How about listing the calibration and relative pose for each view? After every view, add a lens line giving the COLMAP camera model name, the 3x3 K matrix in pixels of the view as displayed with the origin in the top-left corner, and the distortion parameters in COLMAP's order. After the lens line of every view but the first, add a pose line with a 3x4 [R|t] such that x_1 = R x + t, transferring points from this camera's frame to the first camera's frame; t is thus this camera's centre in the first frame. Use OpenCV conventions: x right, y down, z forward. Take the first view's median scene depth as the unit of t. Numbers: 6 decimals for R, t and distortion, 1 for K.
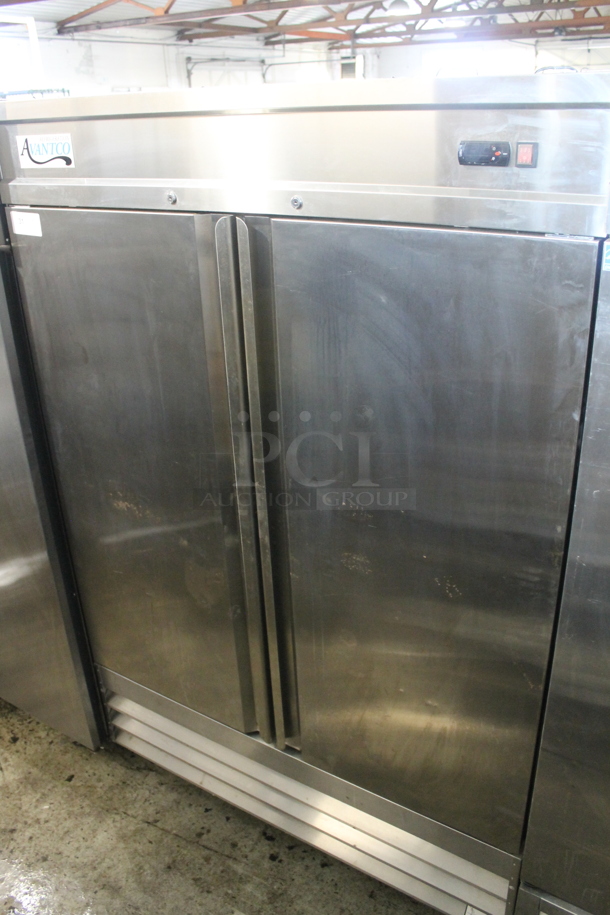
lens RADIAL K [[765.1, 0, 305.0], [0, 765.1, 457.5], [0, 0, 1]] dist [-0.007237, -0.006107]
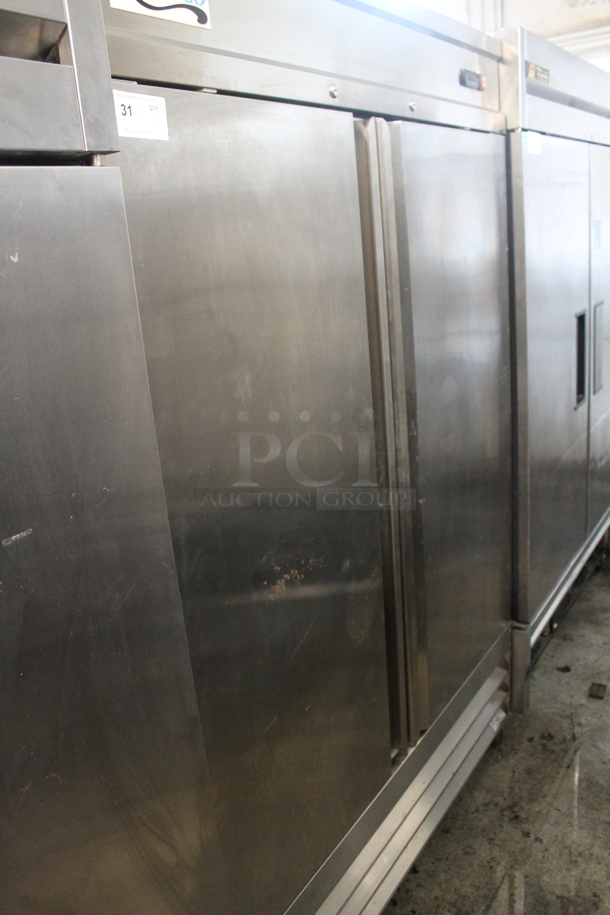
lens RADIAL K [[765.1, 0, 305.0], [0, 765.1, 457.5], [0, 0, 1]] dist [-0.007237, -0.006107]
pose [[0.039023, -0.254800, 0.966206, -0.957325], [0.493009, 0.845967, 0.203180, -0.169274], [-0.869148, 0.468420, 0.158631, 0.969715]]
